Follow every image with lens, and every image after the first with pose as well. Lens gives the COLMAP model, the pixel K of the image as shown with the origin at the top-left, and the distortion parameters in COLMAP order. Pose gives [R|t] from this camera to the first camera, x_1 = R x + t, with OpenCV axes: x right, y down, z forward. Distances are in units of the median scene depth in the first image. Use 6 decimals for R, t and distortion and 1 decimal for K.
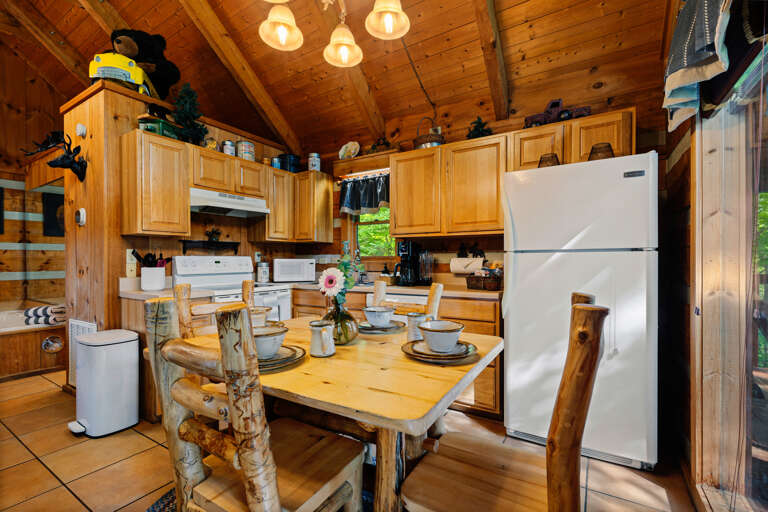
lens RADIAL K [[353.8, 0, 388.2], [0, 353.8, 260.6], [0, 0, 1]] dist [-0.016721, -0.000431]
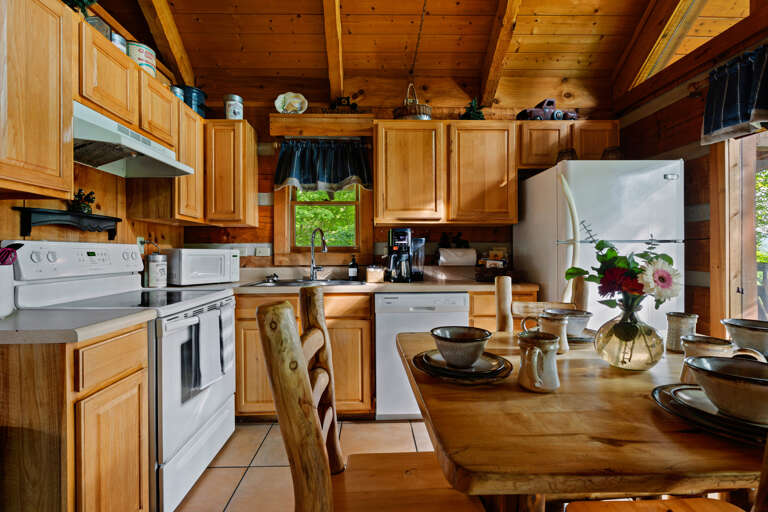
lens RADIAL K [[353.8, 0, 382.7], [0, 353.8, 253.8], [0, 0, 1]] dist [-0.016721, -0.000431]
pose [[0.829220, -0.001482, 0.558920, -0.387302], [0.001417, 0.999999, 0.000550, 0.004482], [-0.558920, 0.000335, 0.829222, 0.295708]]
